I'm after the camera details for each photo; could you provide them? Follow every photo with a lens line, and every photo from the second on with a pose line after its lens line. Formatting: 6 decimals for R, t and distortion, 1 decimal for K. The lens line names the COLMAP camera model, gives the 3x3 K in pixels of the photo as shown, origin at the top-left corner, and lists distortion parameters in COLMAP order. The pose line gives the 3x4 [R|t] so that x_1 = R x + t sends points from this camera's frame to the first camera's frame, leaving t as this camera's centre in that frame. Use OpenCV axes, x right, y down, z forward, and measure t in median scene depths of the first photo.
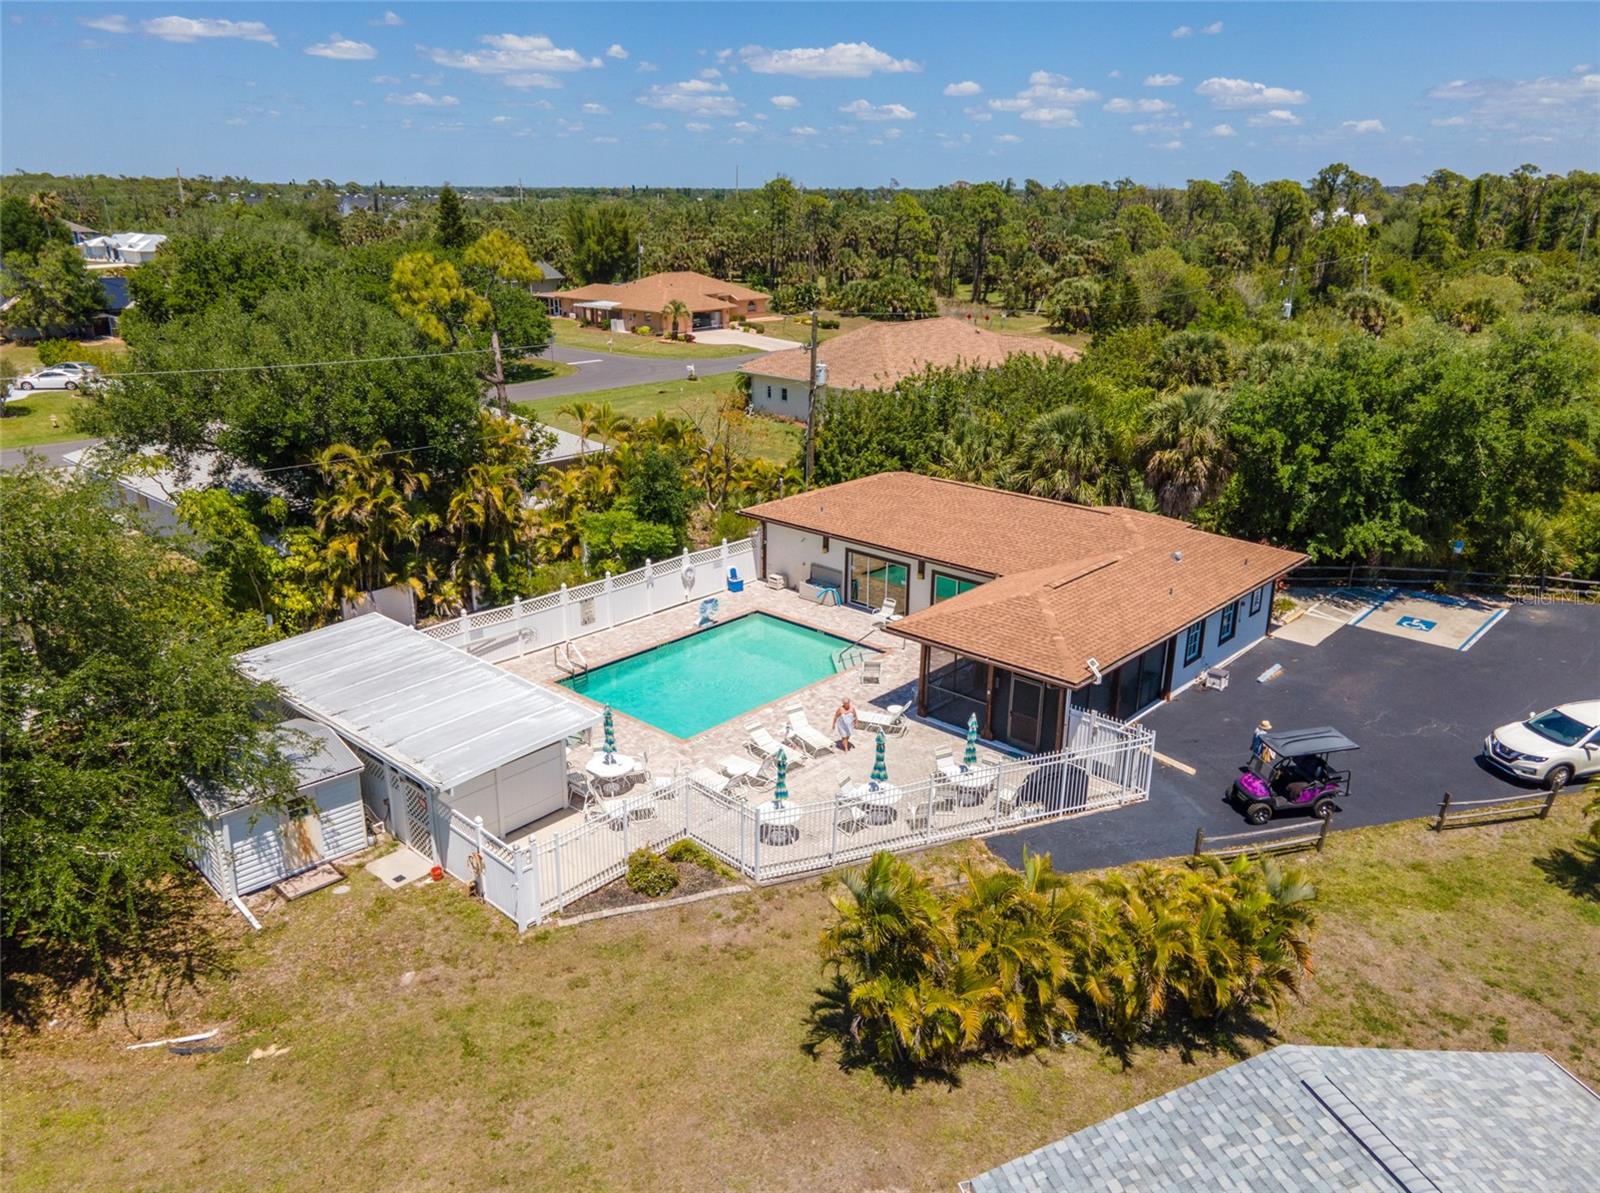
lens RADIAL K [[1171.3, 0, 800.0], [0, 1171.3, 596.5], [0, 0, 1]] dist [0.034037, 0.009700]
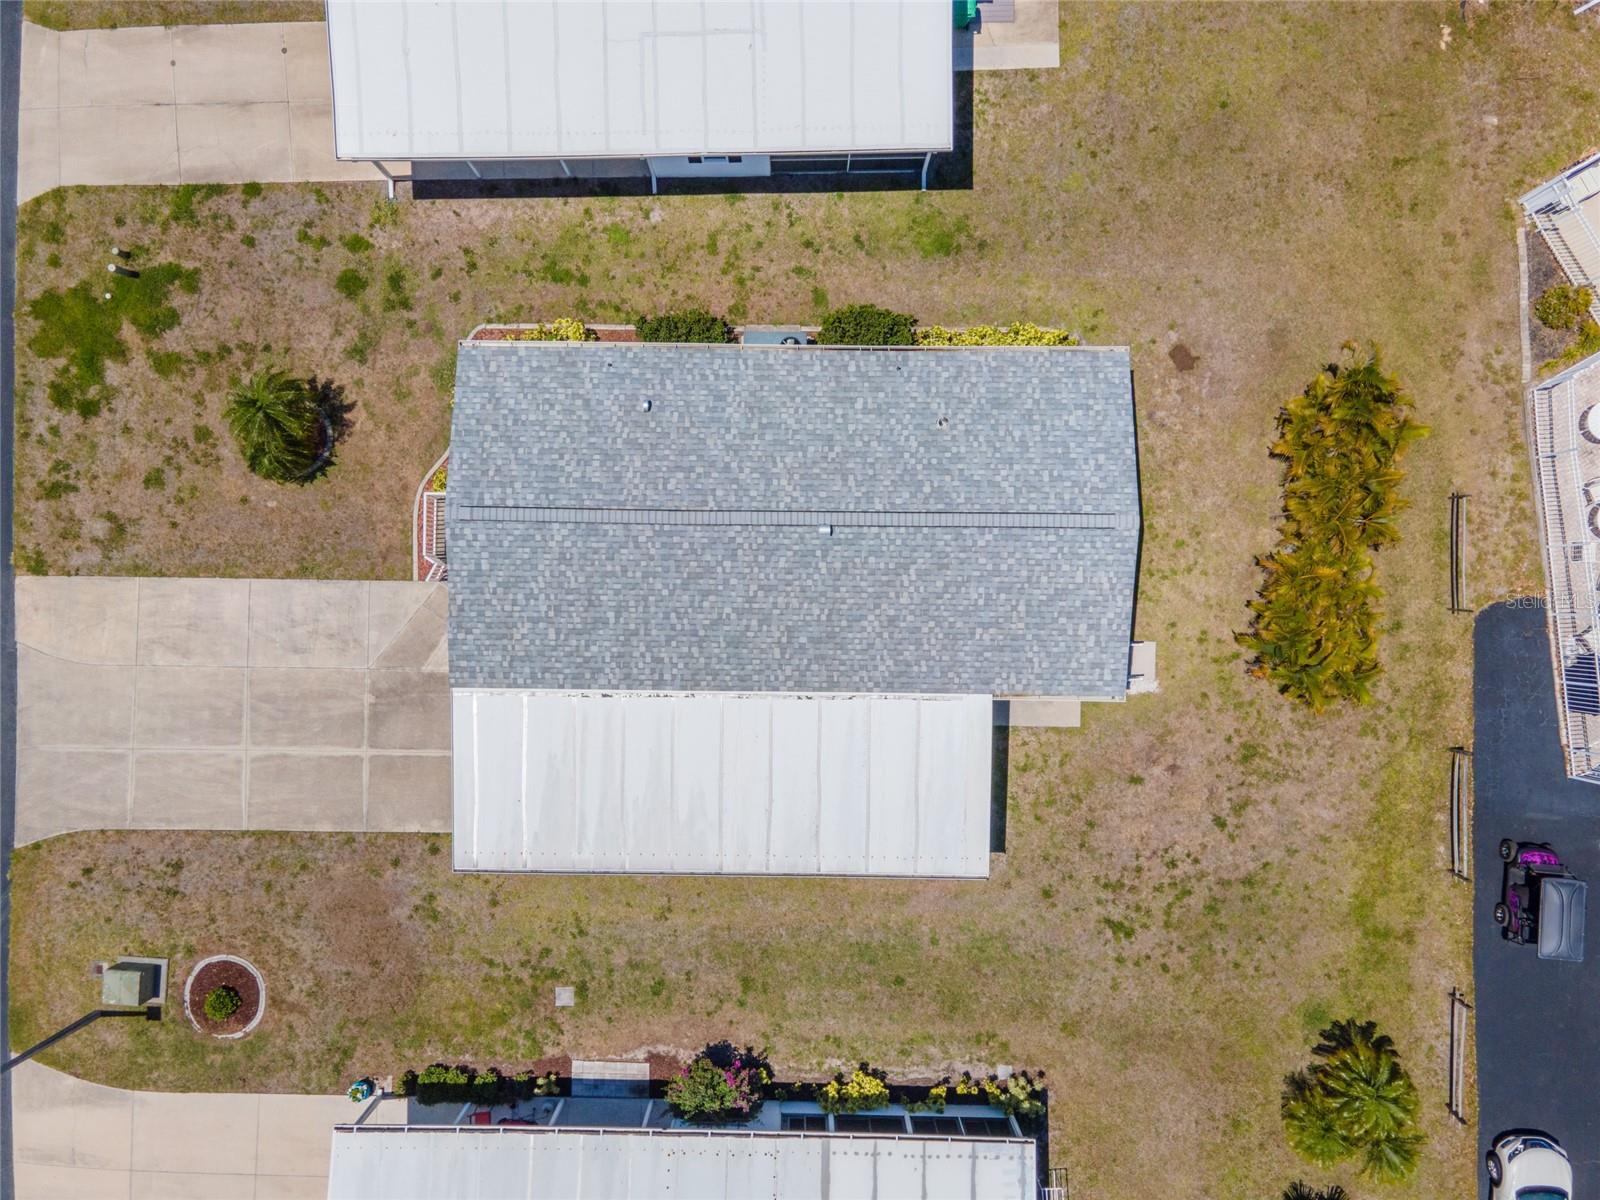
lens RADIAL K [[1162.4, 0, 794.4], [0, 1162.4, 597.8], [0, 0, 1]] dist [0.031875, 0.023776]
pose [[-0.289831, 0.956985, -0.013338, 0.236366], [-0.317496, -0.082990, 0.944621, -0.400728], [0.902881, 0.278015, 0.327892, -0.021405]]
